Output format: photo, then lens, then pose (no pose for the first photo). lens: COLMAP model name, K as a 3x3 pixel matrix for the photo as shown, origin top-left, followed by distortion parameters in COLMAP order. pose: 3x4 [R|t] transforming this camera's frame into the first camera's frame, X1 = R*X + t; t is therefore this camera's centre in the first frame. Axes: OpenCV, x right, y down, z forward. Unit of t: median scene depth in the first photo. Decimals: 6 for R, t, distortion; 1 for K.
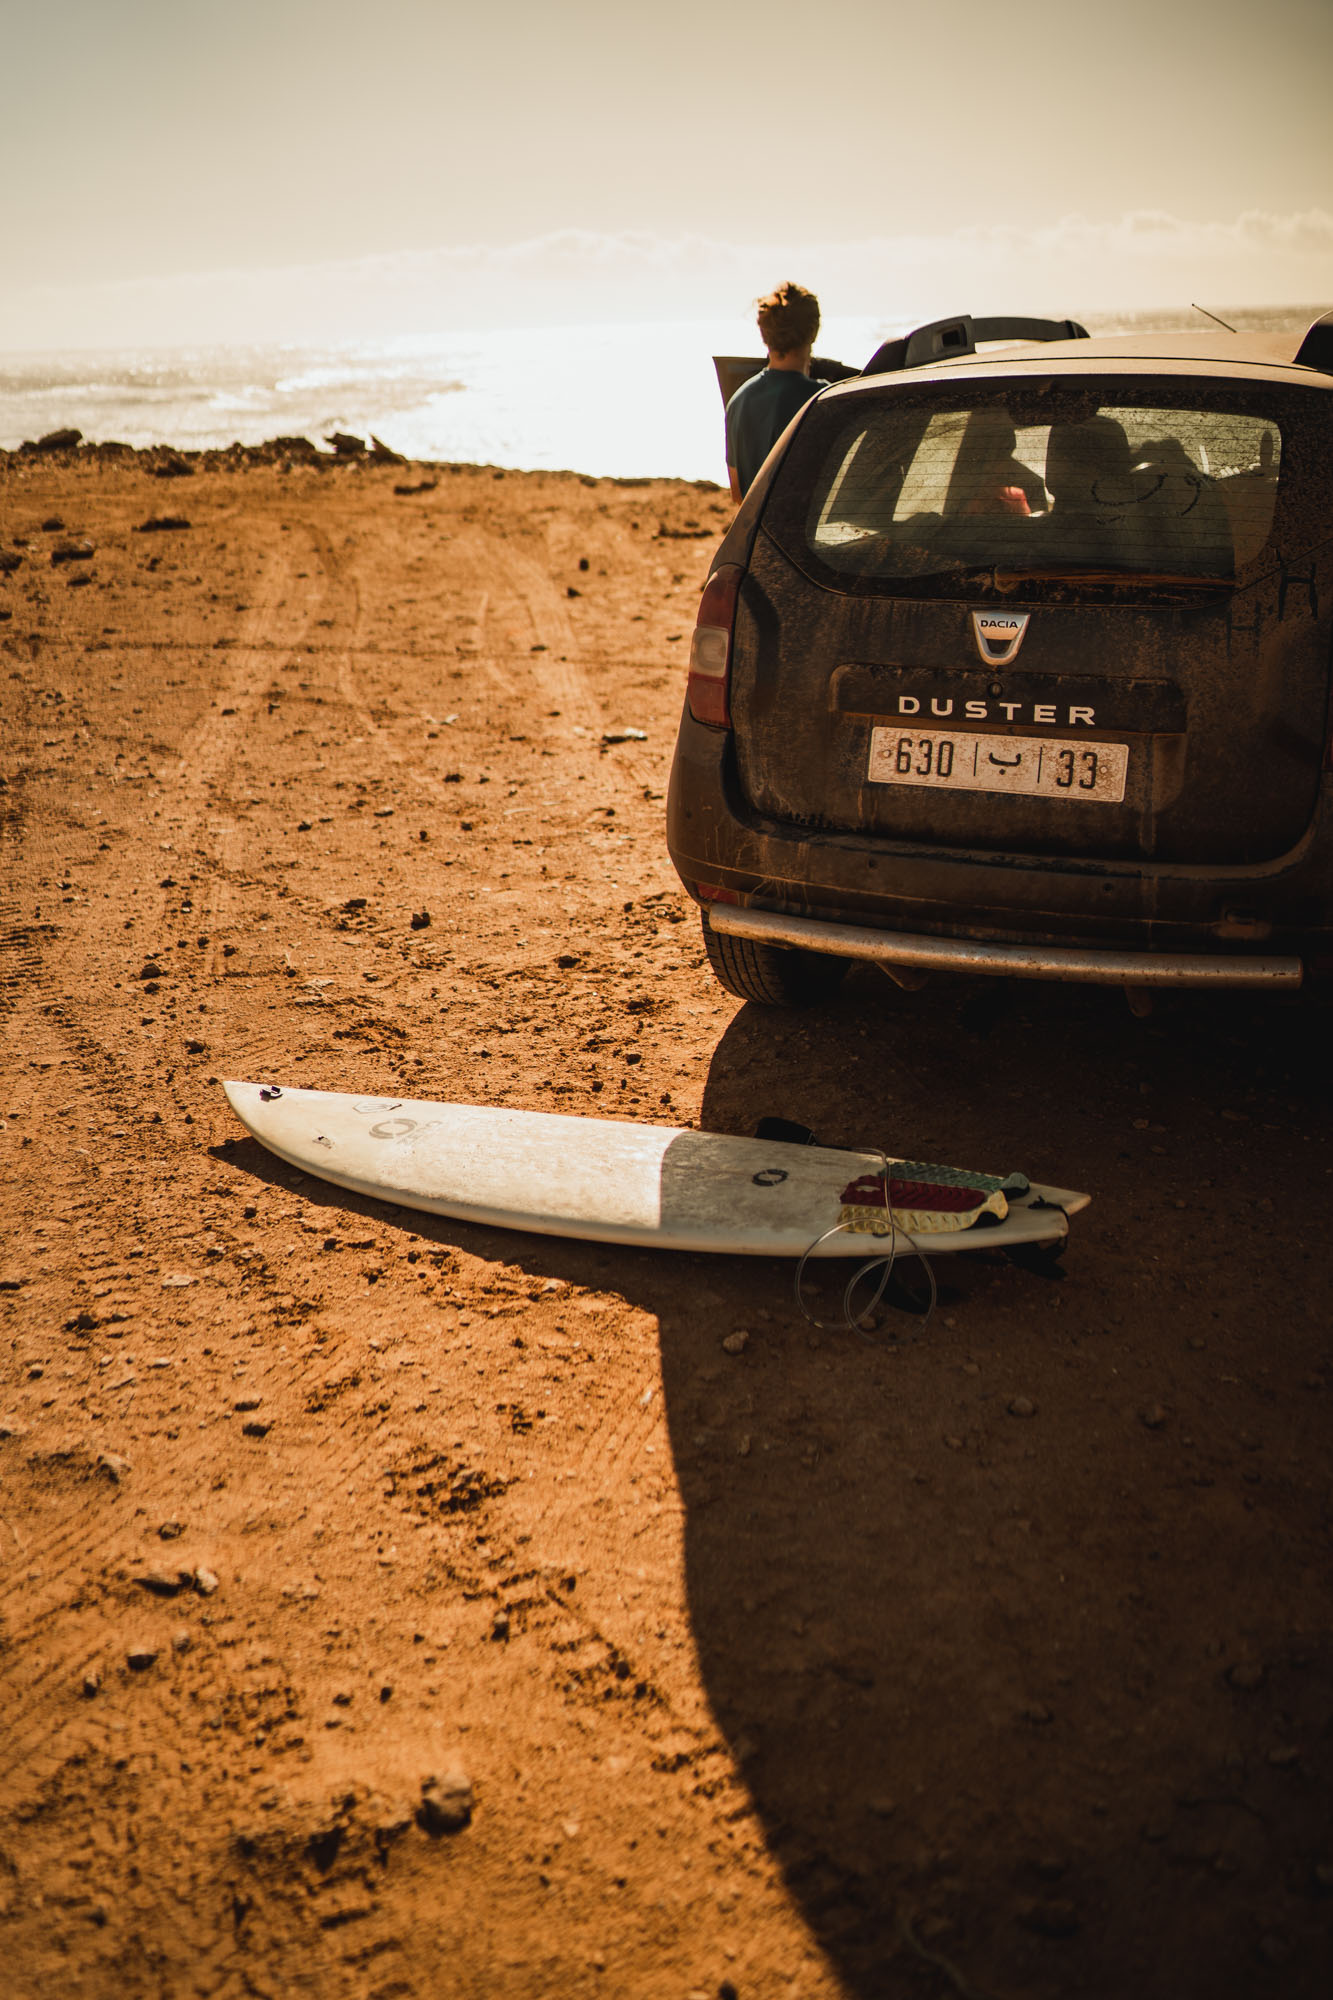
lens RADIAL K [[1964.5, 0, 666.5], [0, 1964.5, 1000.0], [0, 0, 1]] dist [-0.090021, 0.016128]
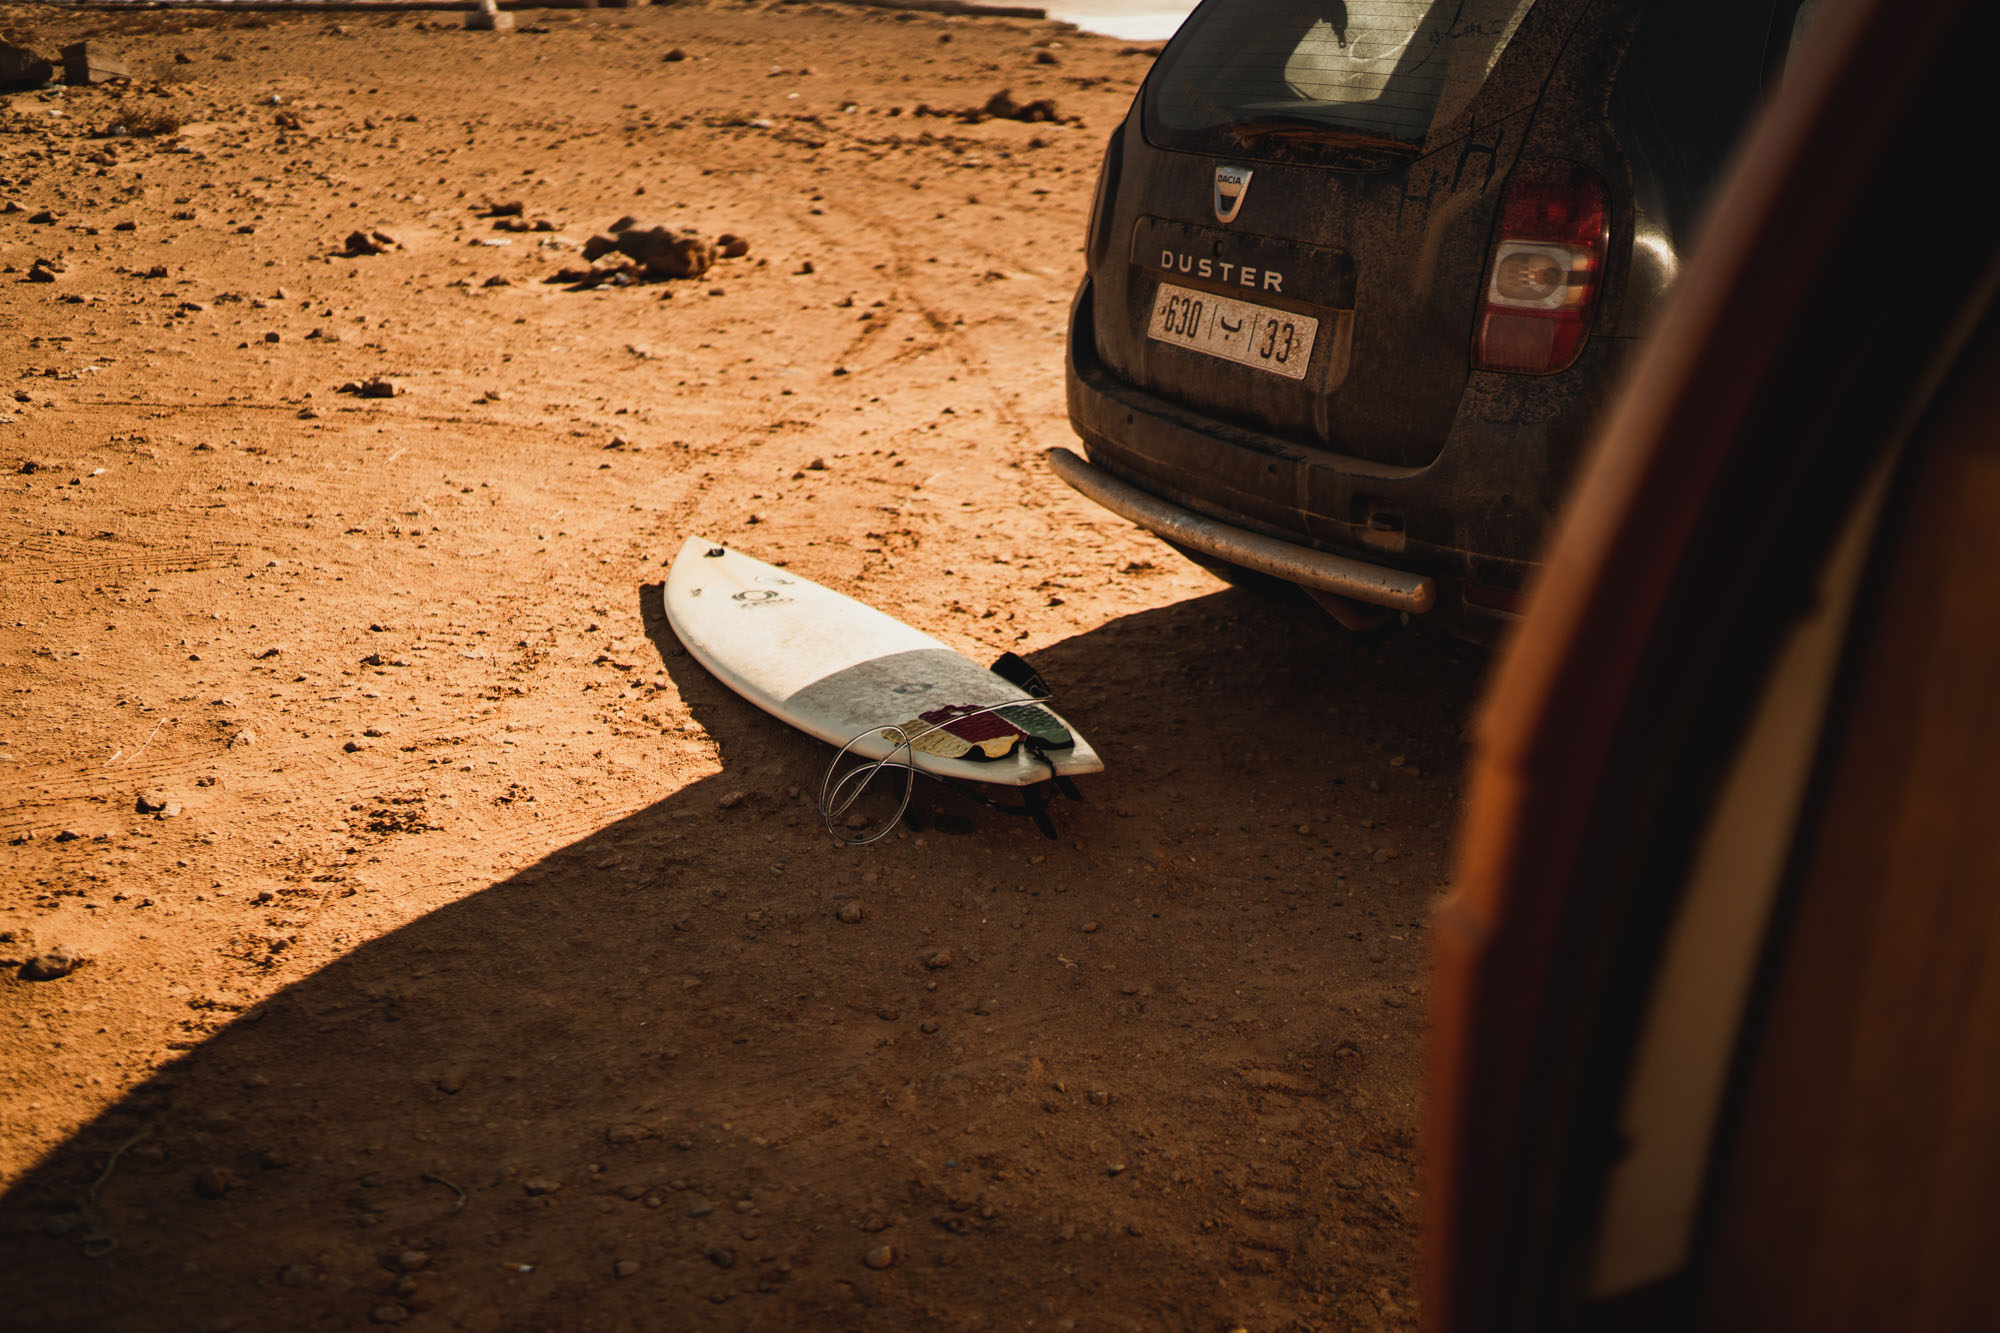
lens RADIAL K [[1964.5, 0, 1000.0], [0, 1964.5, 666.5], [0, 0, 1]] dist [-0.090021, 0.016128]
pose [[0.816365, 0.218473, -0.534619, 0.640971], [-0.216788, 0.973920, 0.066958, -0.000223], [0.535305, 0.061237, 0.842436, 0.151137]]
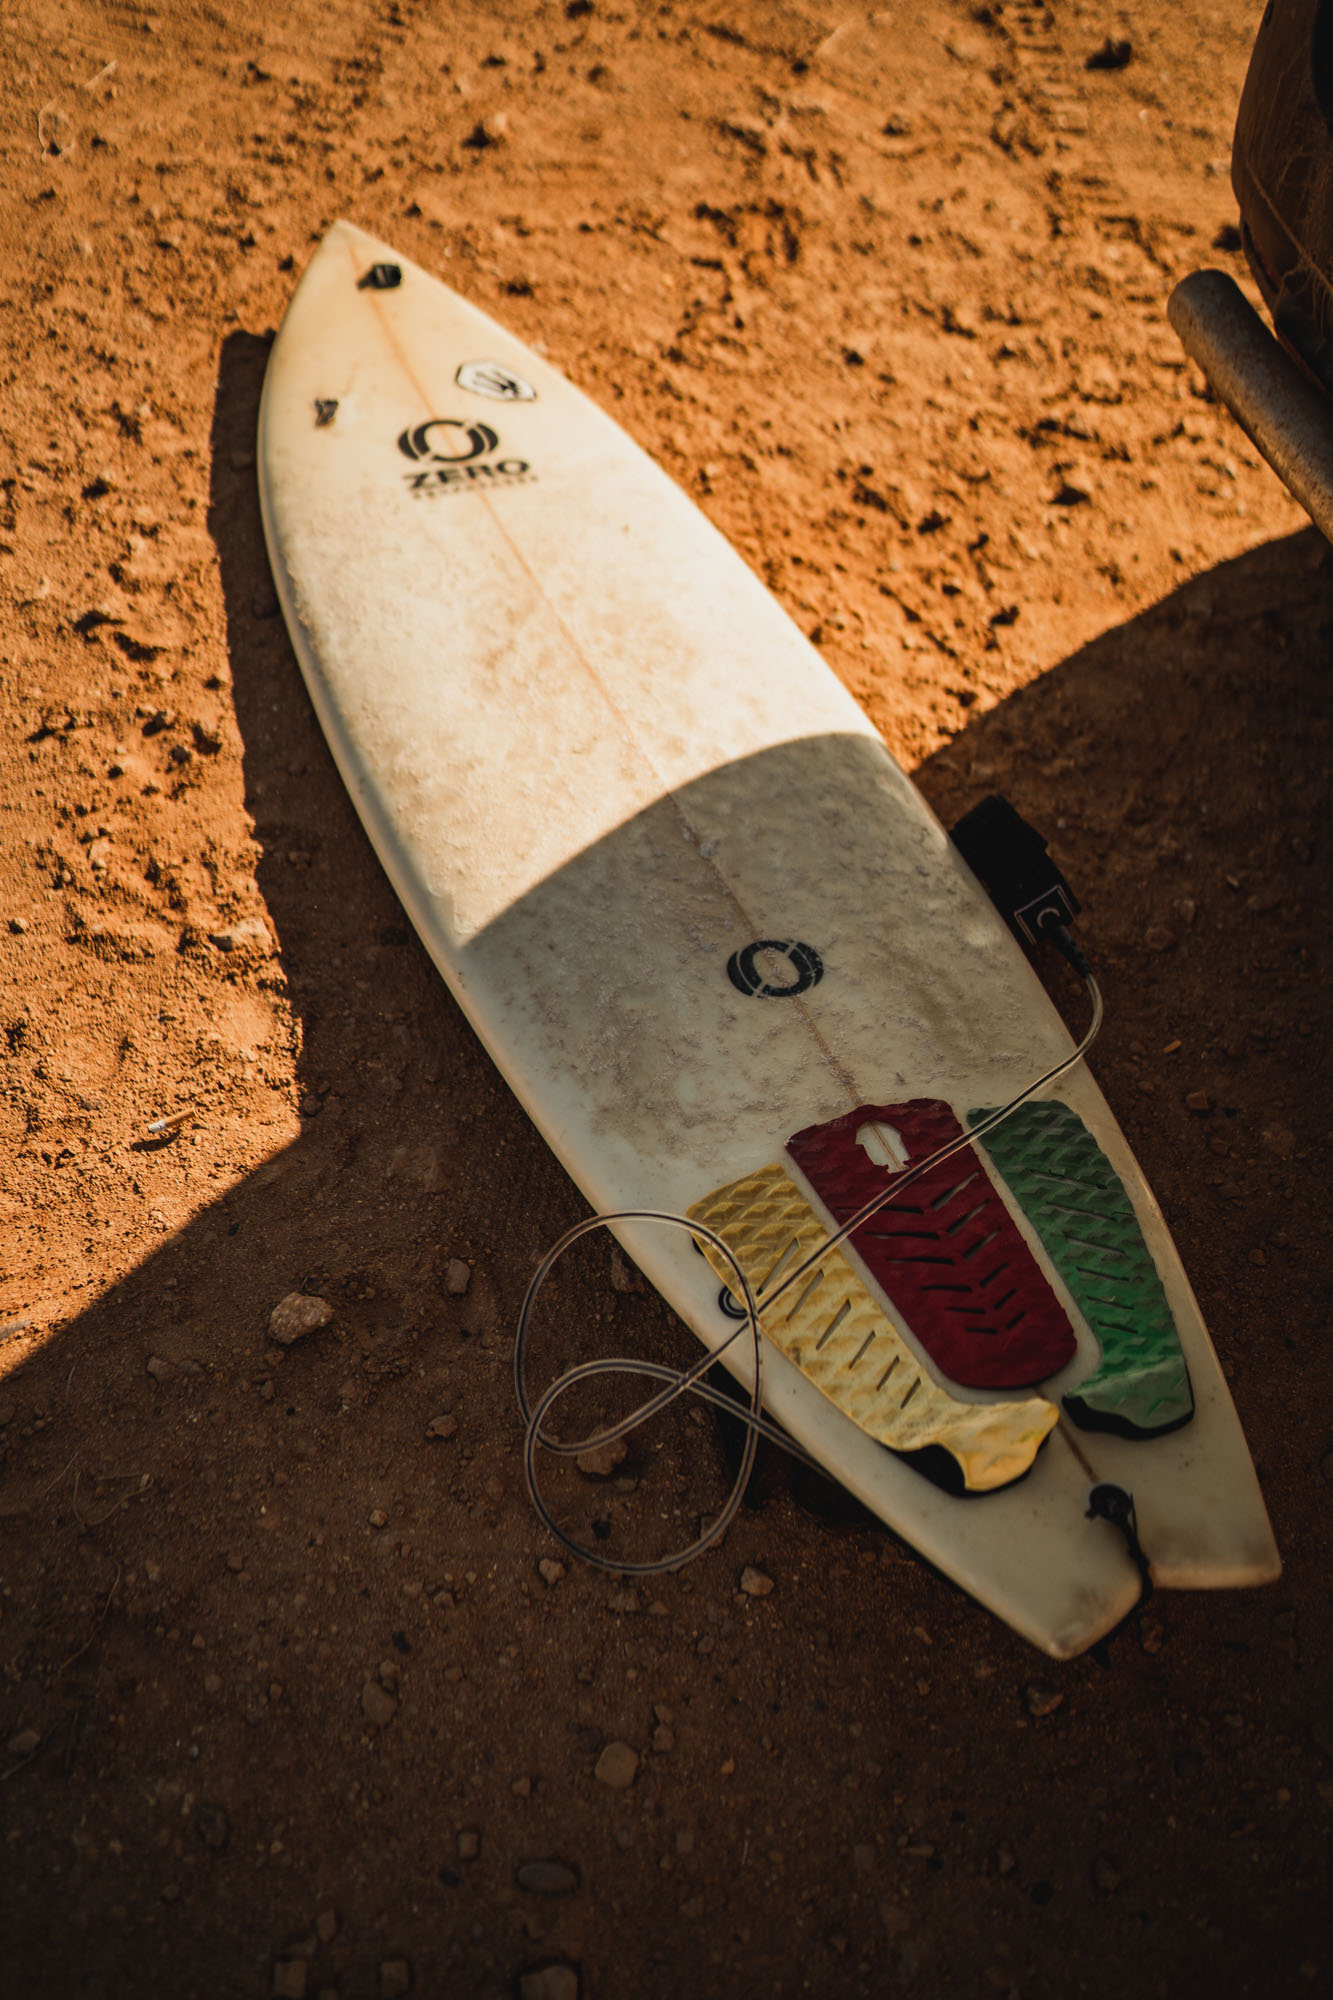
lens RADIAL K [[1906.1, 0, 666.5], [0, 1906.1, 1000.0], [0, 0, 1]] dist [-0.022789, 0.003782]
pose [[0.749436, 0.548016, -0.371516, 0.192717], [-0.310428, 0.786486, 0.533924, -0.117606], [0.584791, -0.284813, 0.759540, 0.670315]]
